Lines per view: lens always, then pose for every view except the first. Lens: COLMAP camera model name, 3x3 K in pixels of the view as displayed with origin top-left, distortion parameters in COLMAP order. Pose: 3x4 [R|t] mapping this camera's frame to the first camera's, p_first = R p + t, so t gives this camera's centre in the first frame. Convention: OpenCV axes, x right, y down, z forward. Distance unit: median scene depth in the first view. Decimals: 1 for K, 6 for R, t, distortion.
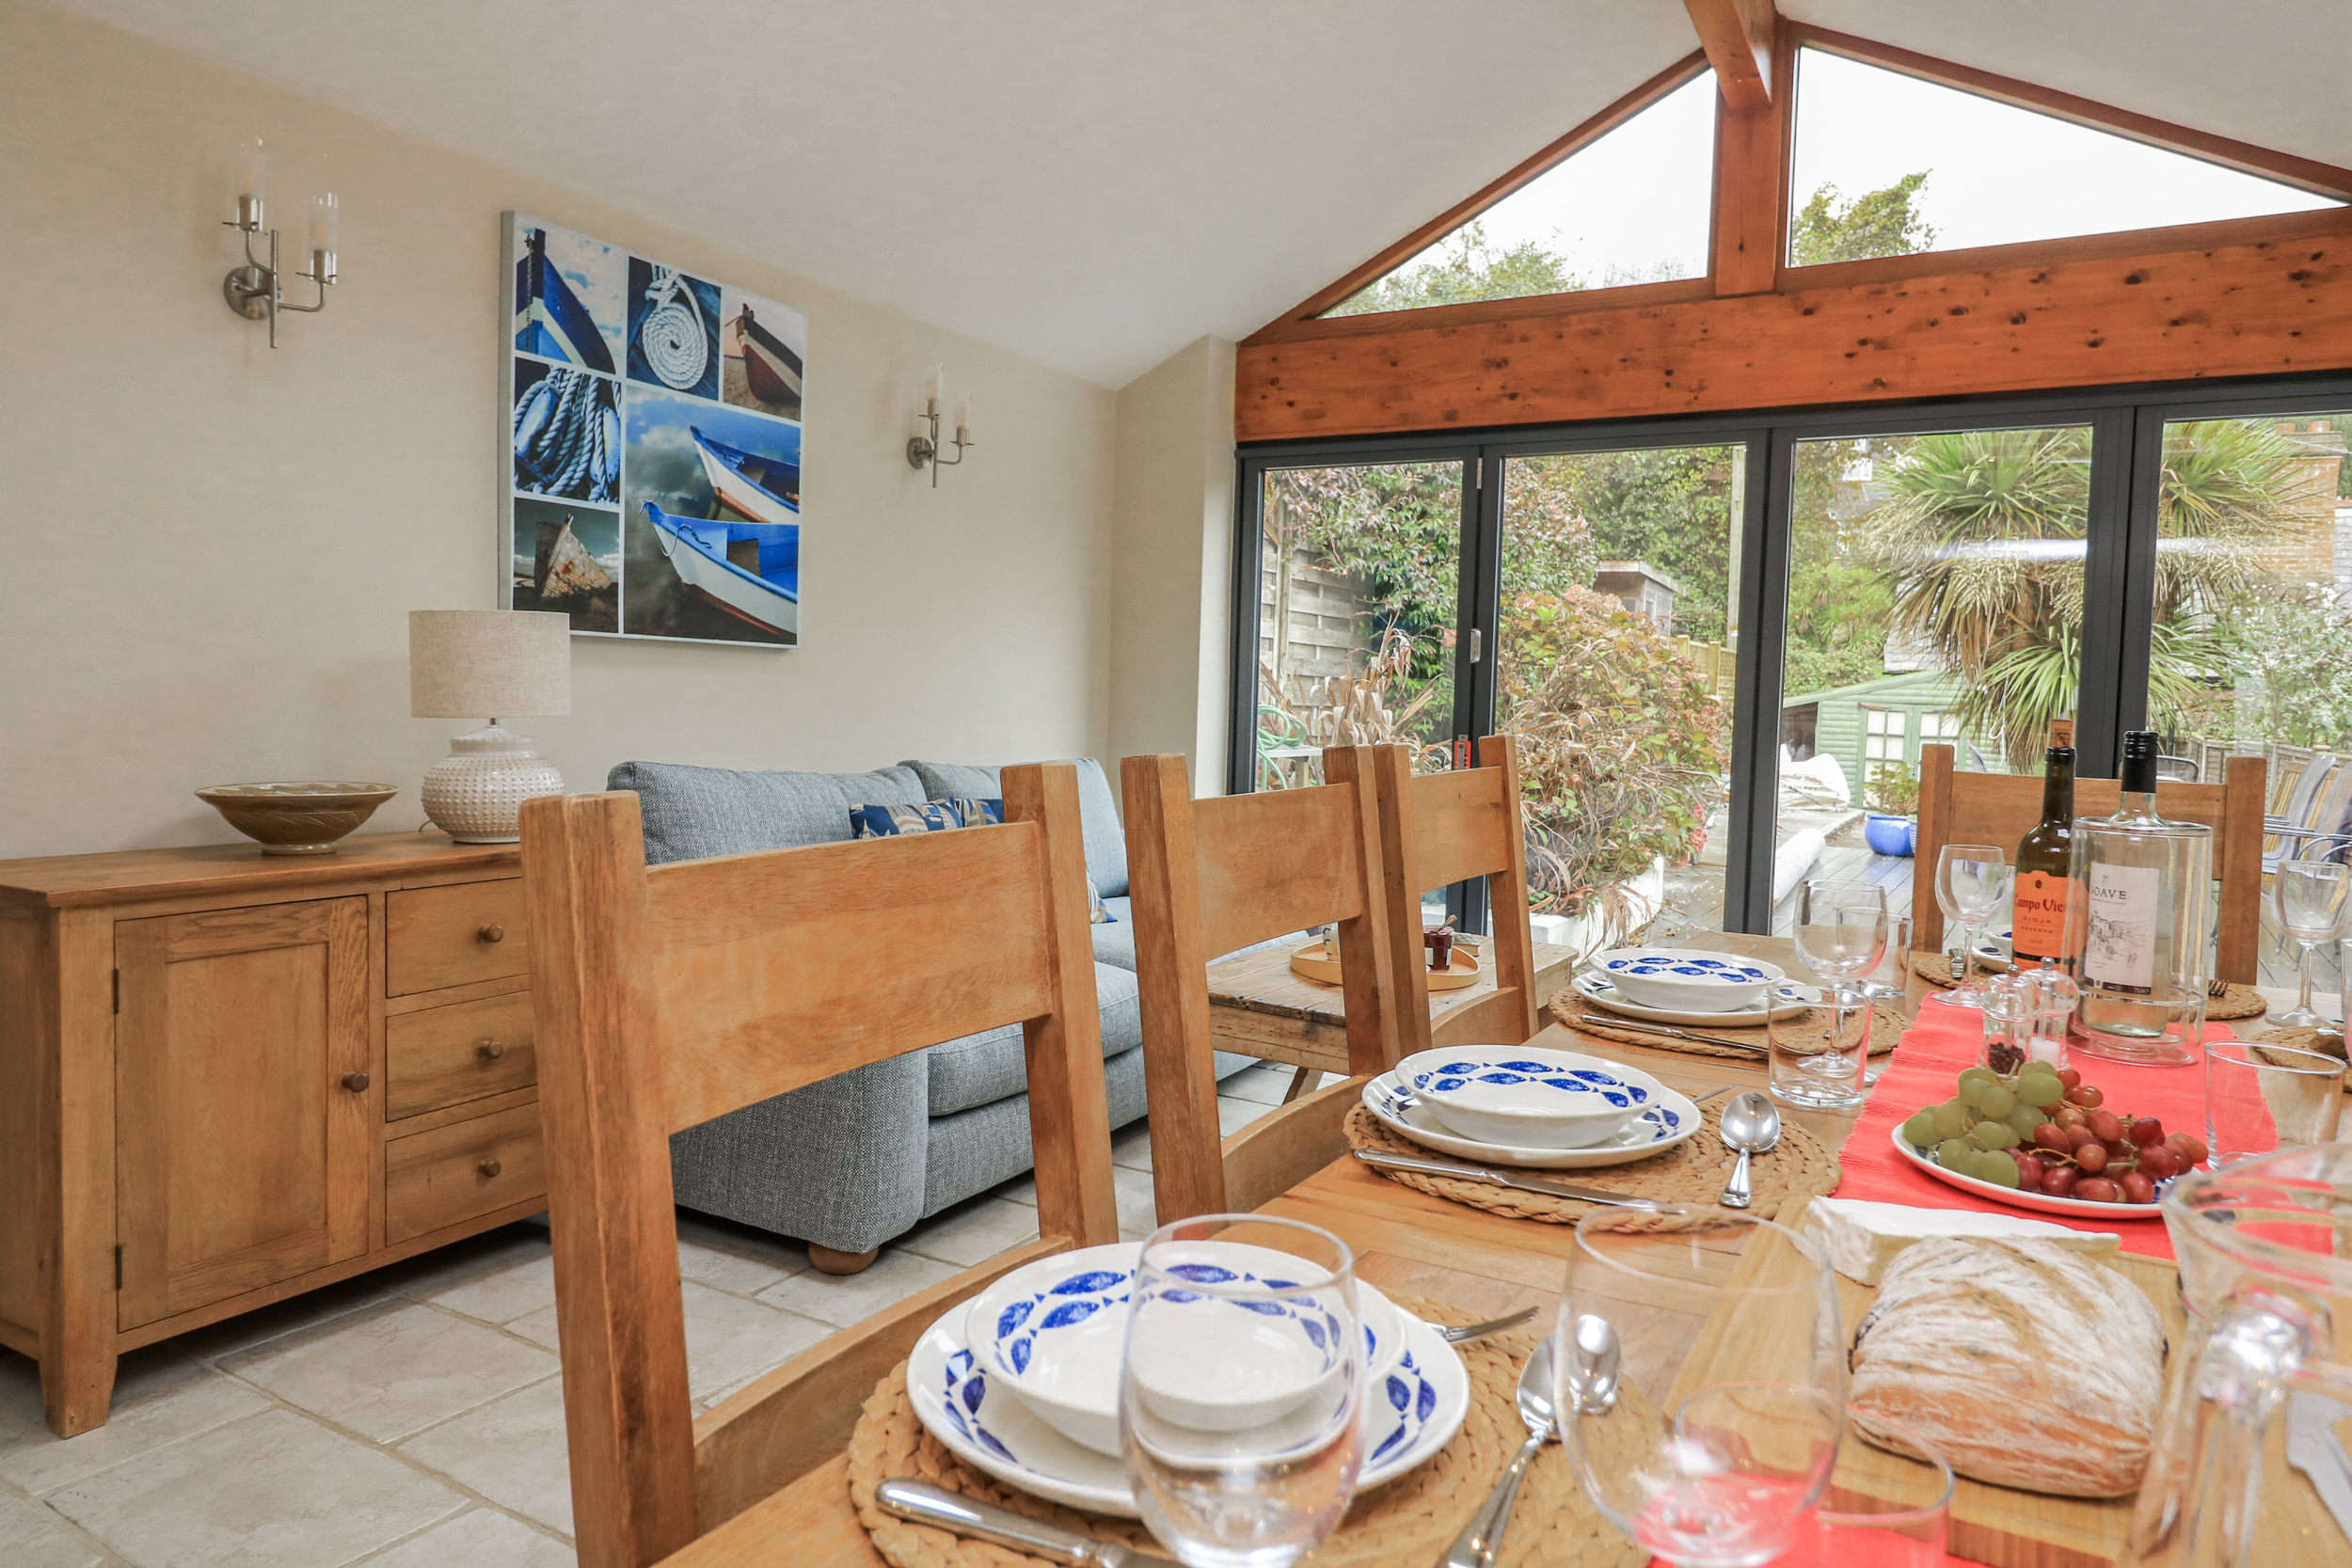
lens RADIAL K [[1494.6, 0, 1179.7], [0, 1494.6, 764.4], [0, 0, 1]] dist [0.007278, -0.007277]
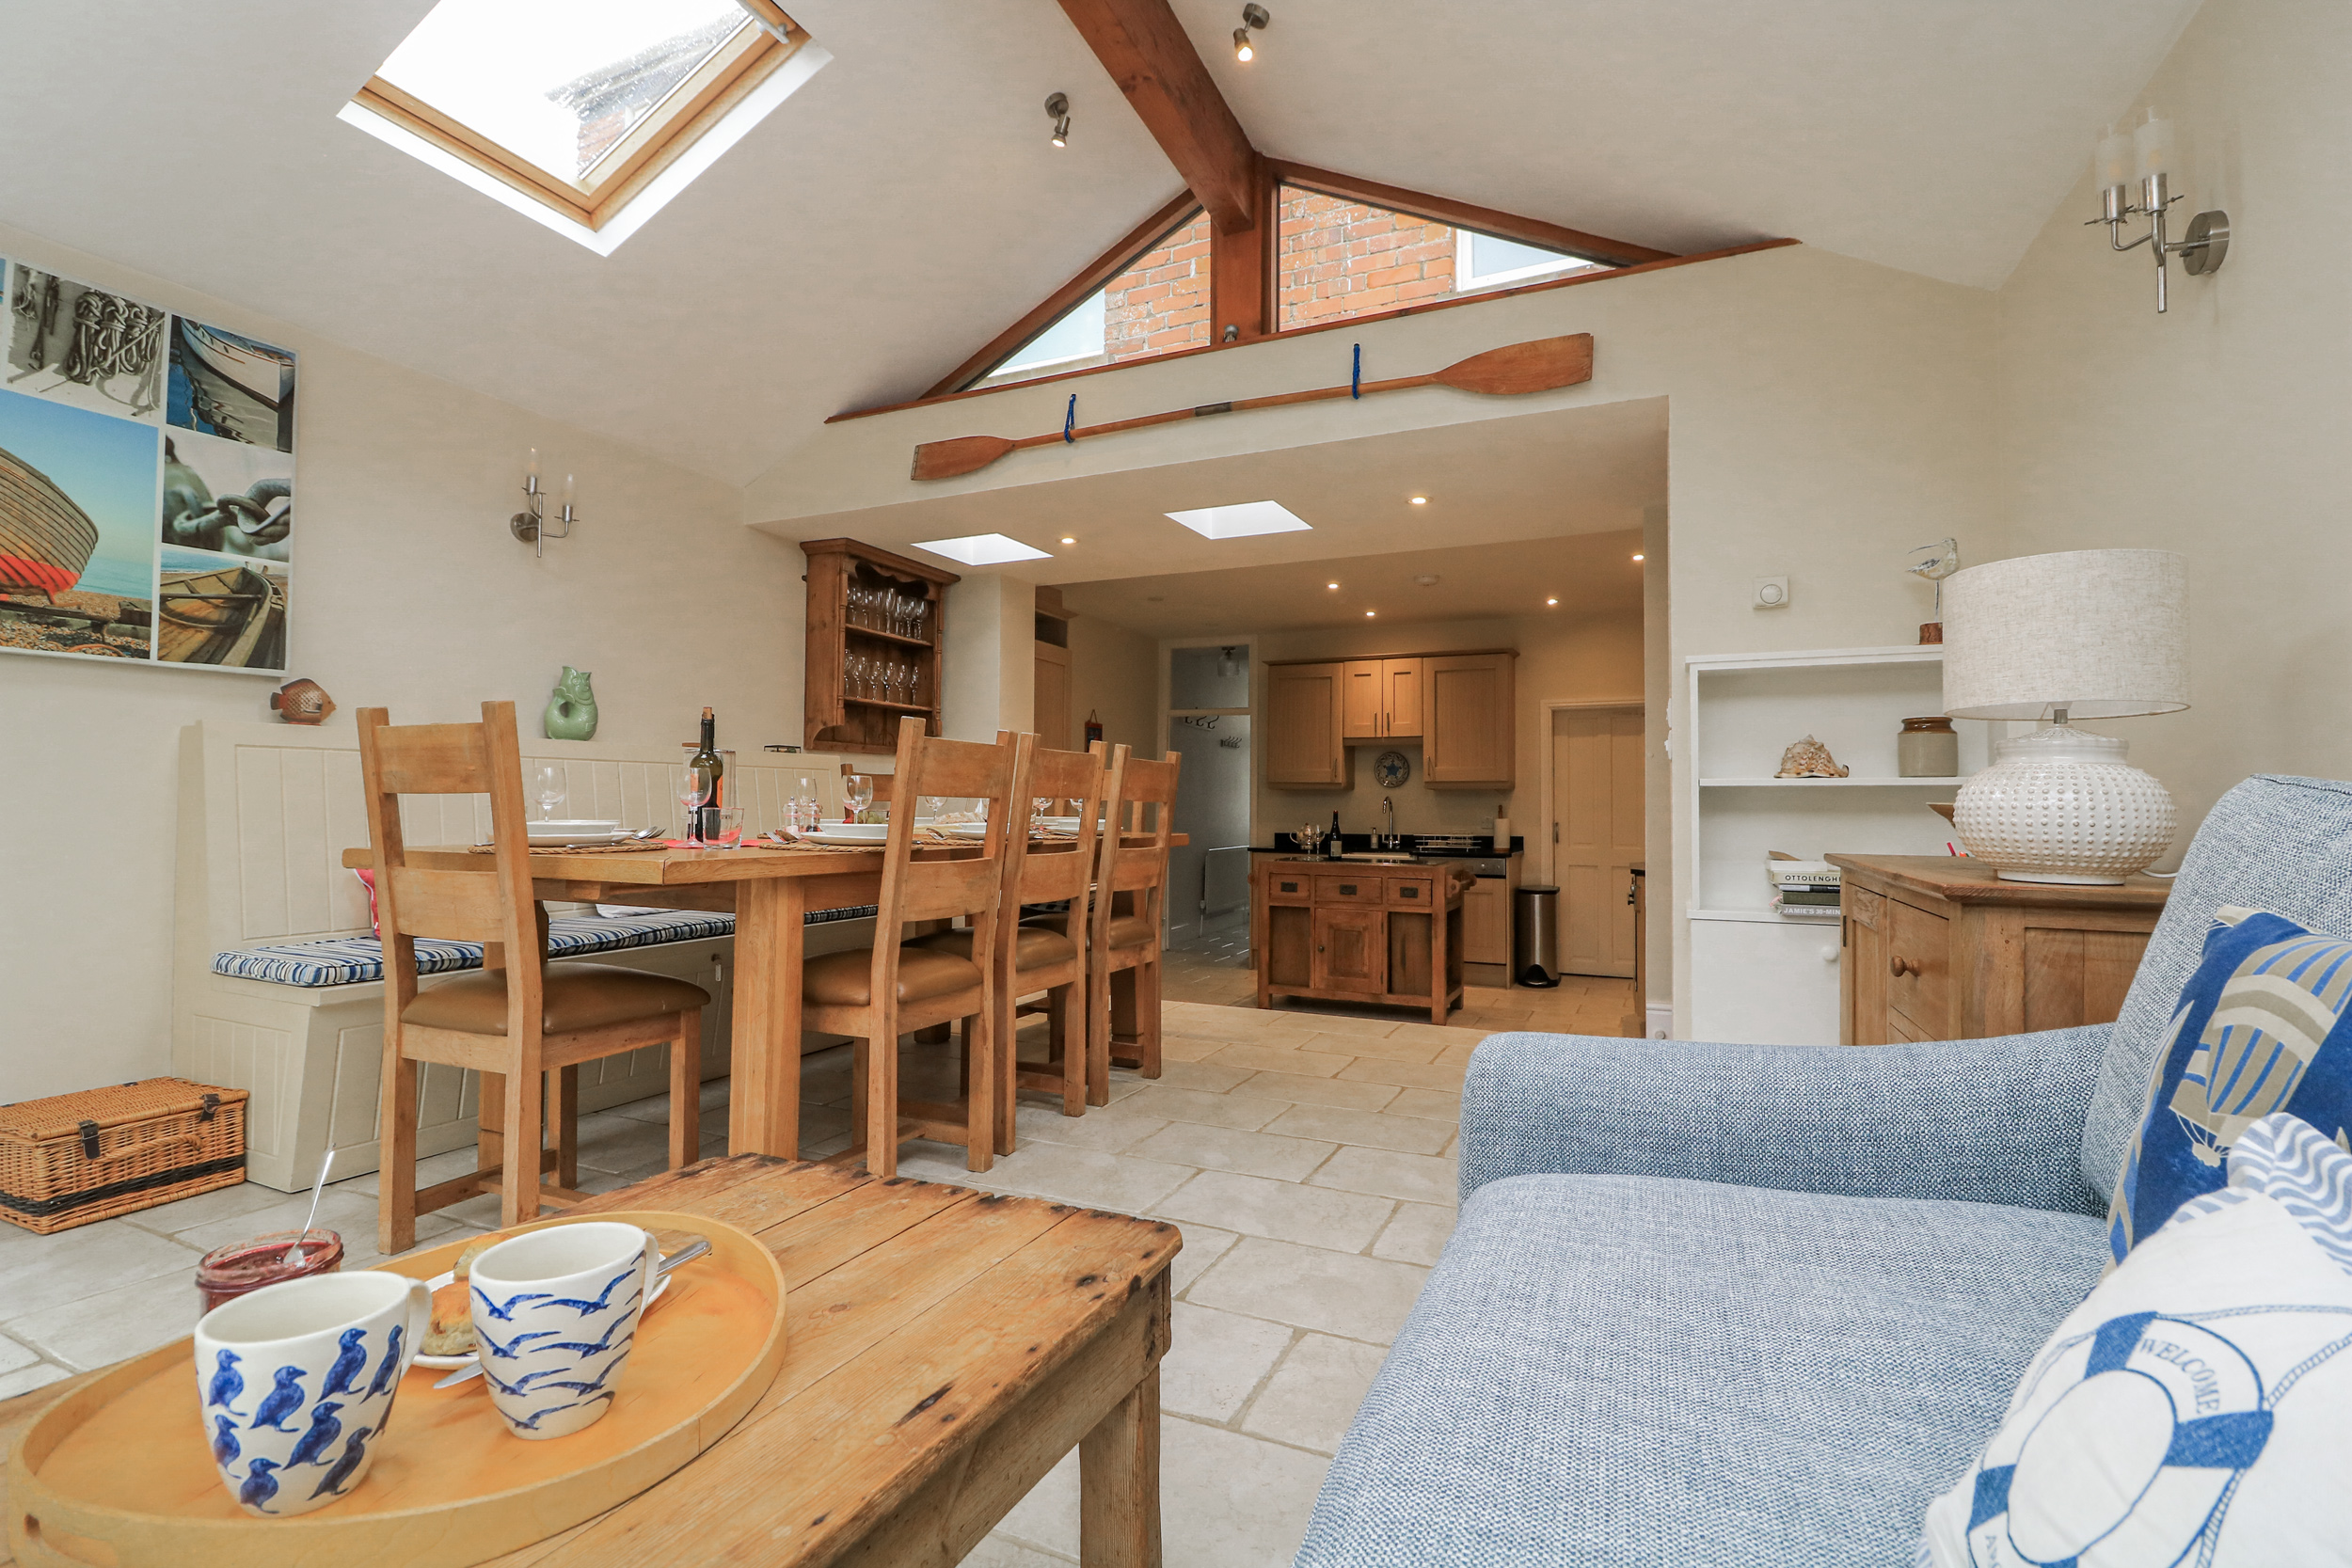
lens RADIAL K [[1073.3, 0, 1181.2], [0, 1073.3, 777.9], [0, 0, 1]] dist [-0.008606, -0.005643]
pose [[-0.993731, -0.038976, -0.104781, 0.016426], [-0.041653, 0.998856, 0.023484, 0.005257], [0.103745, 0.027701, -0.994218, 1.182571]]
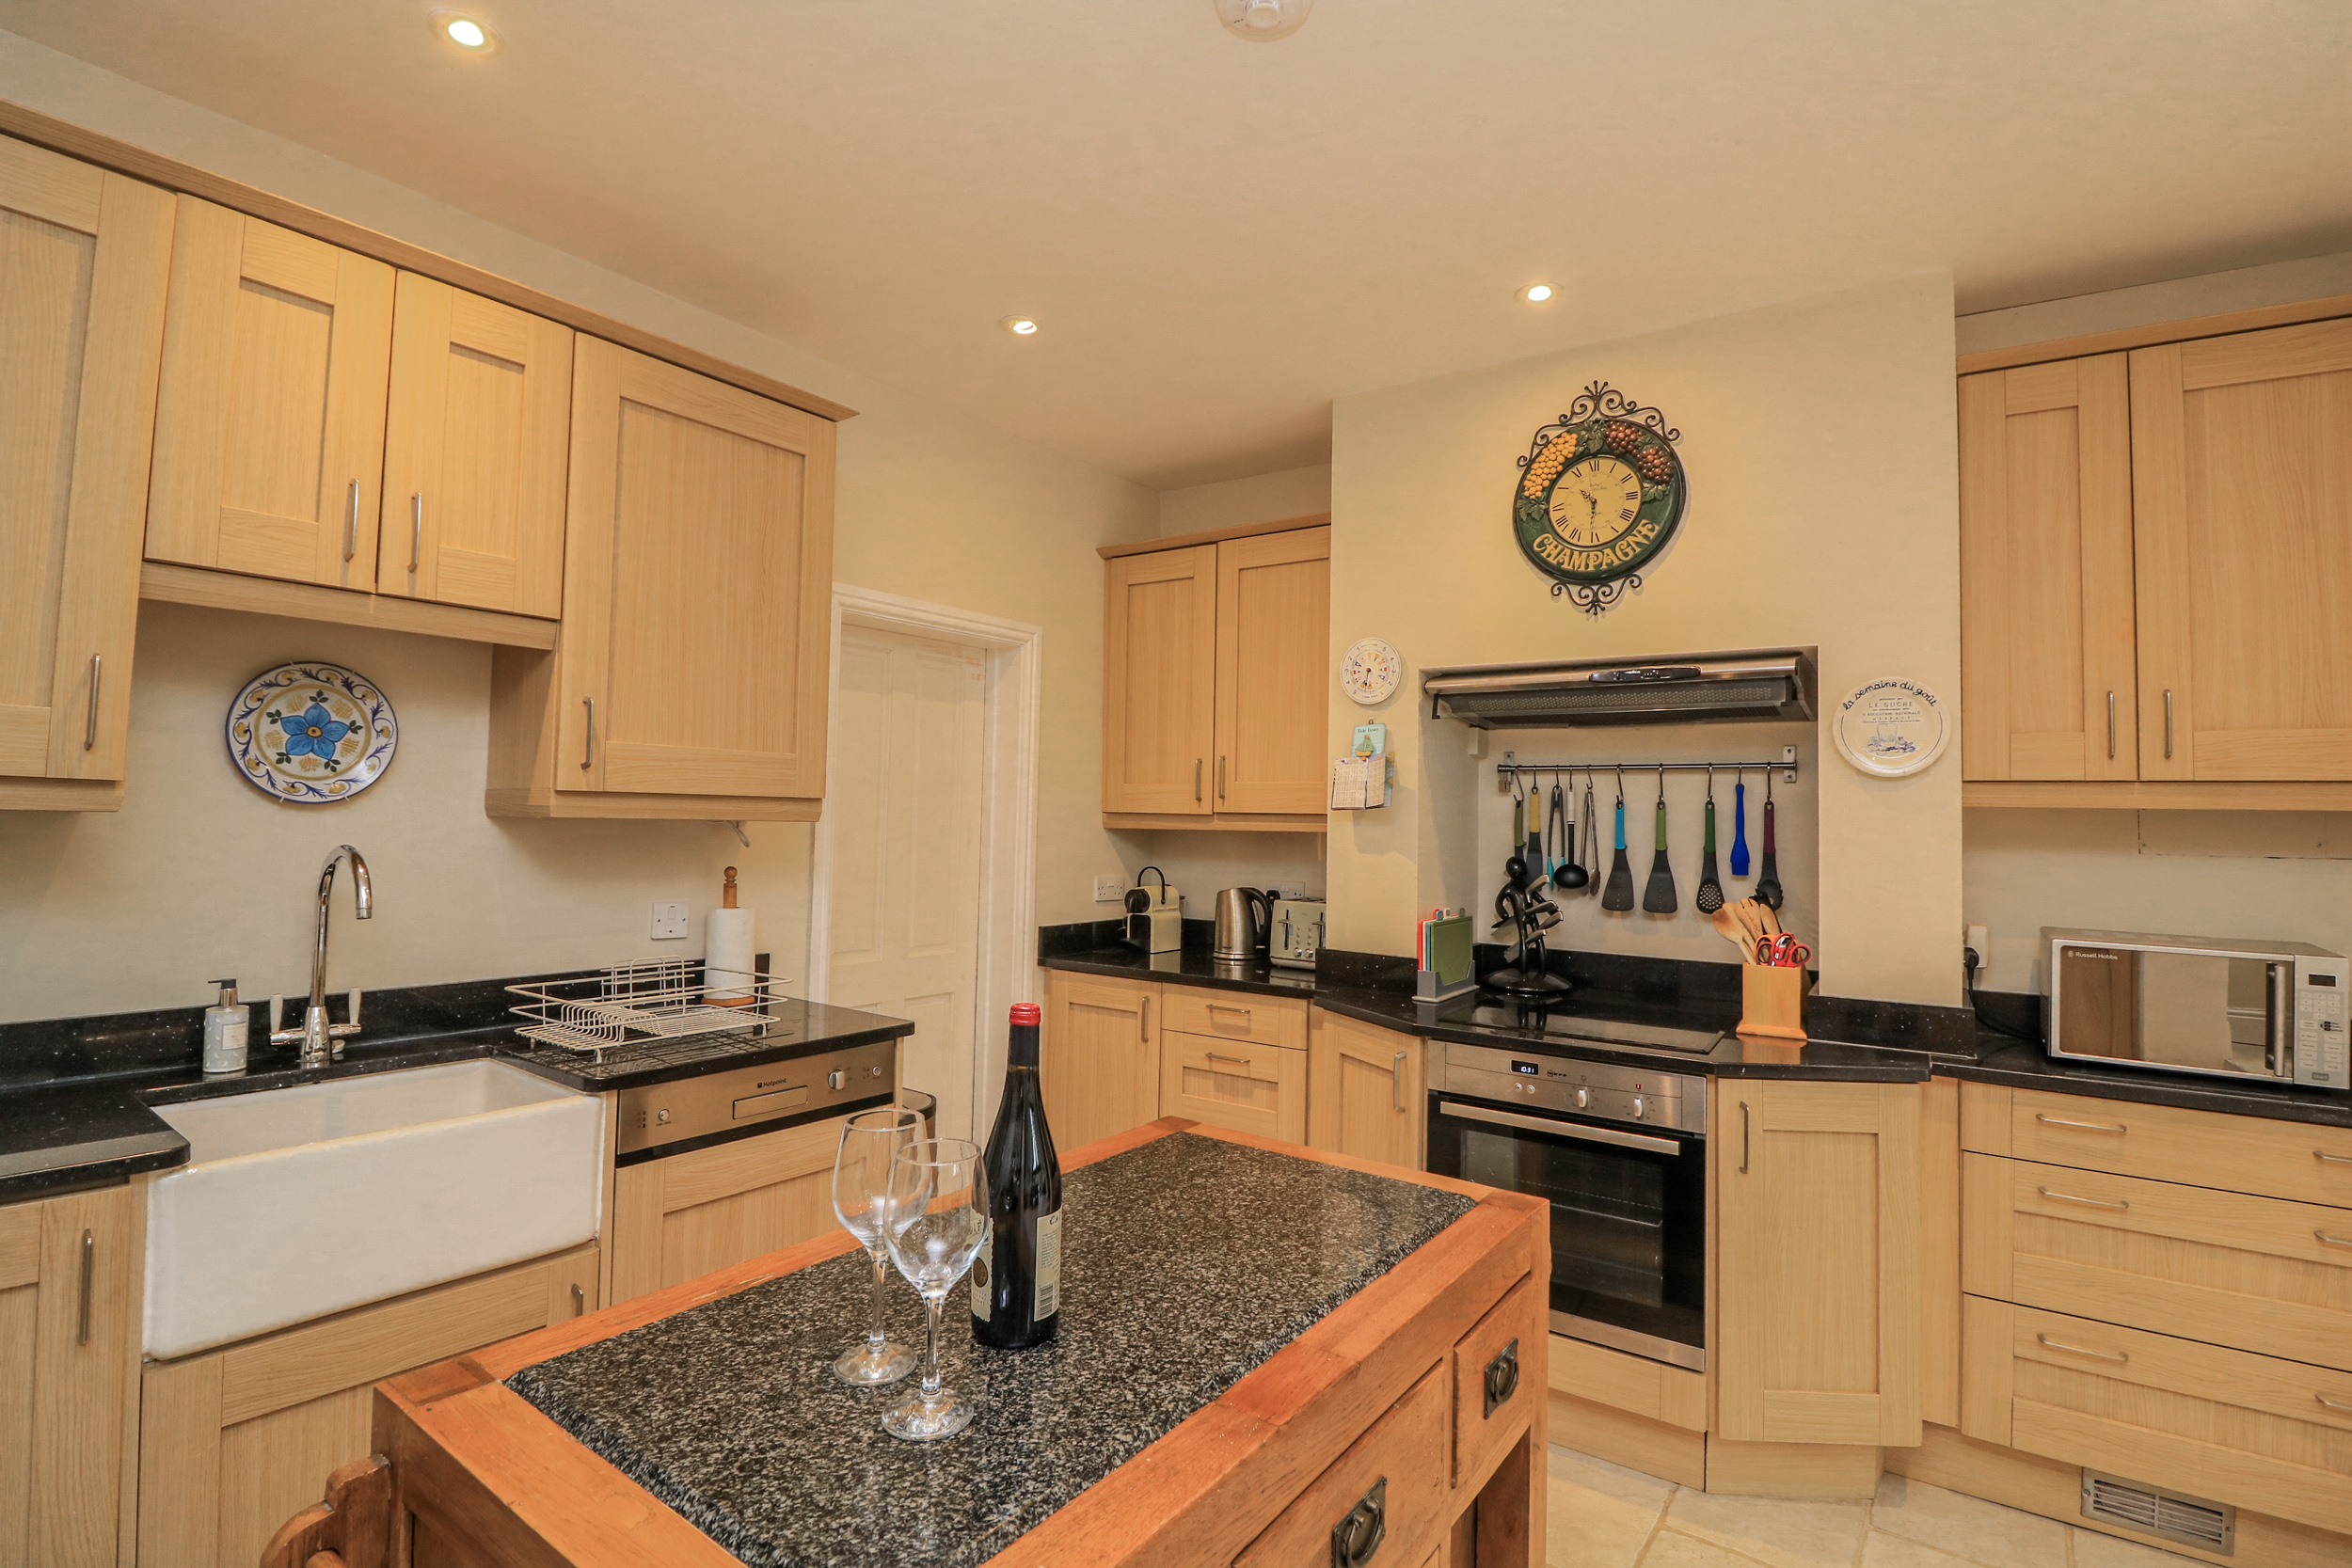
lens RADIAL K [[1073.3, 0, 1173.6], [0, 1073.3, 777.0], [0, 0, 1]] dist [-0.008606, -0.005643]
pose [[-0.094439, -0.073924, -0.992782, -0.158039], [-0.076188, 0.994851, -0.066830, 0.049287], [0.992611, 0.069327, -0.099585, -0.536636]]
